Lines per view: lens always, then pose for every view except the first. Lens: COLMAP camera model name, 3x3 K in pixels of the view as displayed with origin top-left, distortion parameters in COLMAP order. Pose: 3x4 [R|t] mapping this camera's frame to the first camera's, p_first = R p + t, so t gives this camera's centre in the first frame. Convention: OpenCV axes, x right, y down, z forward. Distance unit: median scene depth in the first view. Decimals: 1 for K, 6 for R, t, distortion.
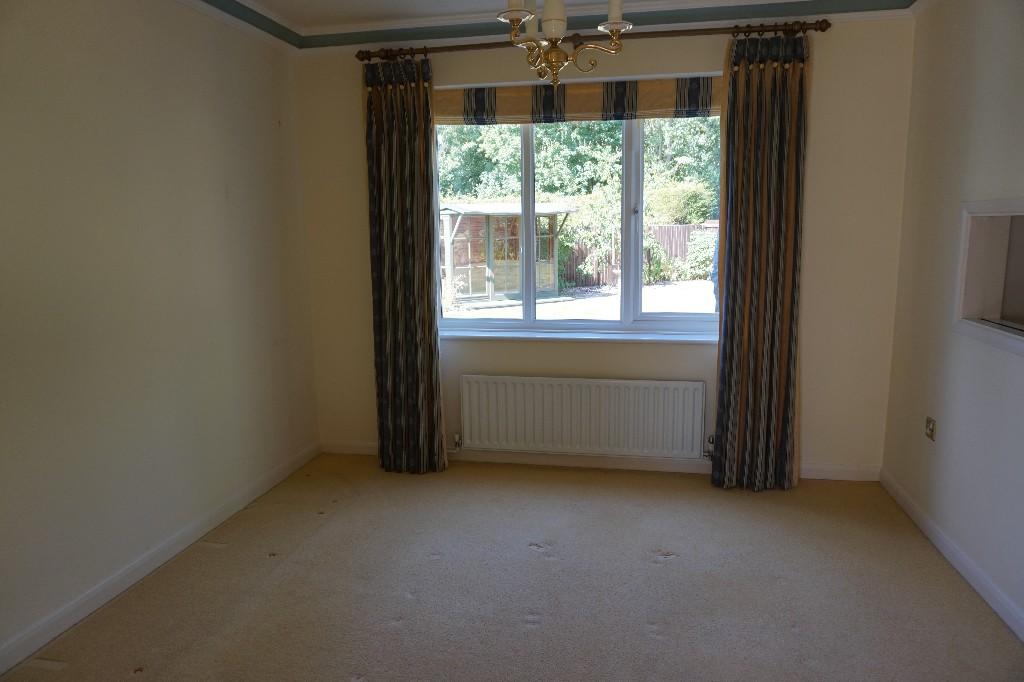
lens RADIAL K [[704.2, 0, 507.3], [0, 704.2, 340.9], [0, 0, 1]] dist [-0.008967, 0.003596]
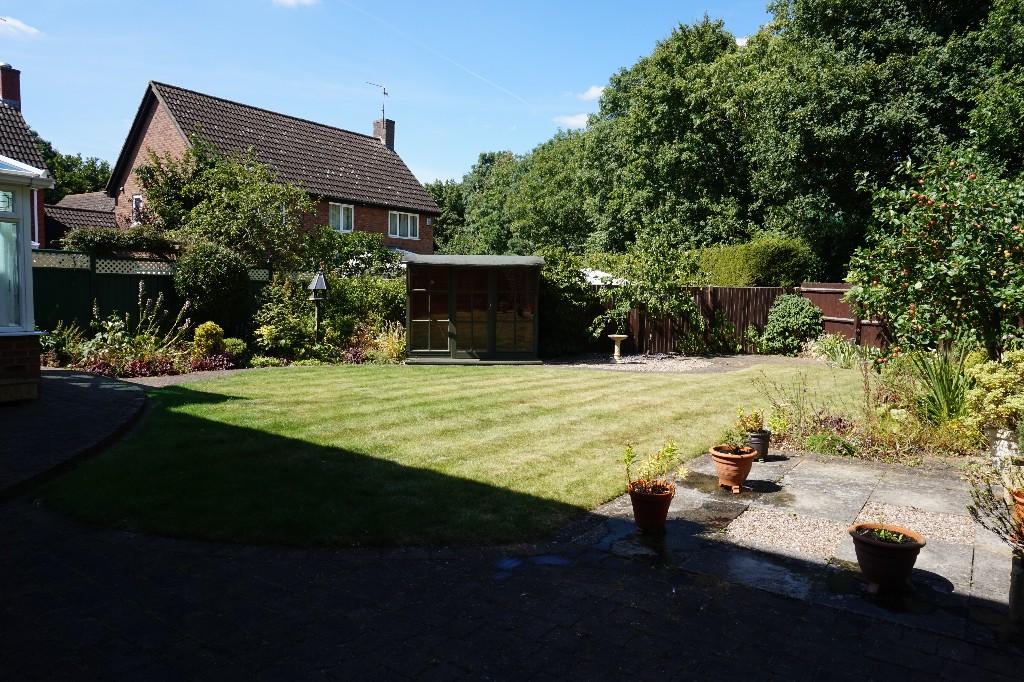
lens RADIAL K [[704.2, 0, 507.3], [0, 704.2, 340.9], [0, 0, 1]] dist [-0.008967, 0.003596]
pose [[0.903427, 0.060994, -0.424381, 0.281825], [-0.096179, 0.993433, -0.061966, -0.018273], [0.417814, 0.096798, 0.903361, 0.110589]]
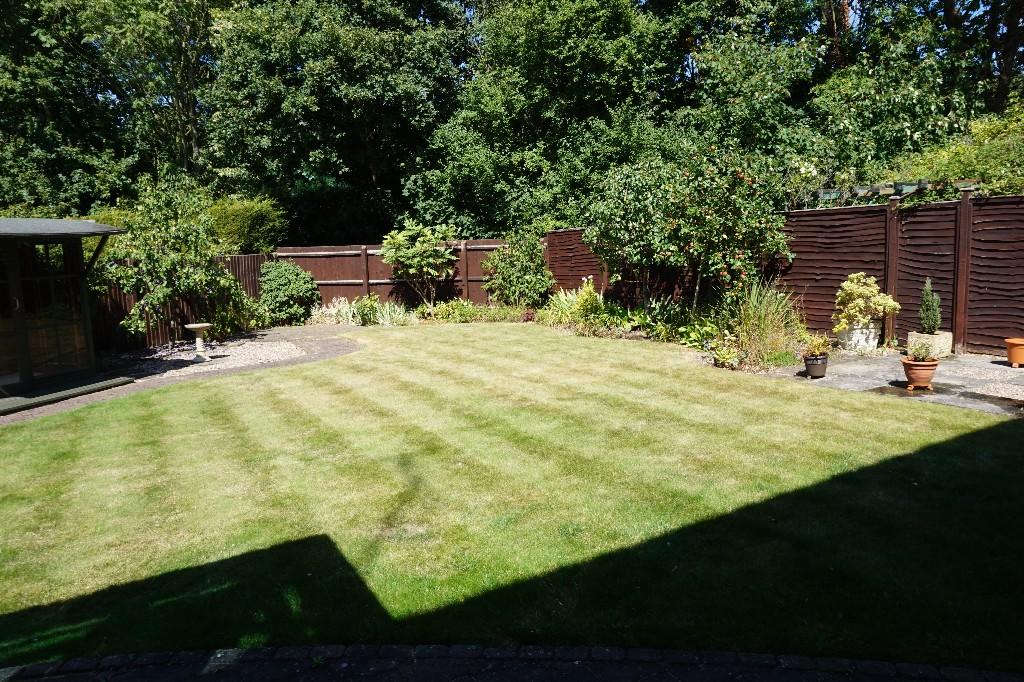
lens RADIAL K [[704.2, 0, 507.3], [0, 704.2, 340.9], [0, 0, 1]] dist [-0.008967, 0.003596]
pose [[0.755785, -0.102241, 0.646789, -0.031244], [0.133613, 0.991034, 0.000529, -0.032232], [-0.641043, 0.086019, 0.762669, 0.223665]]
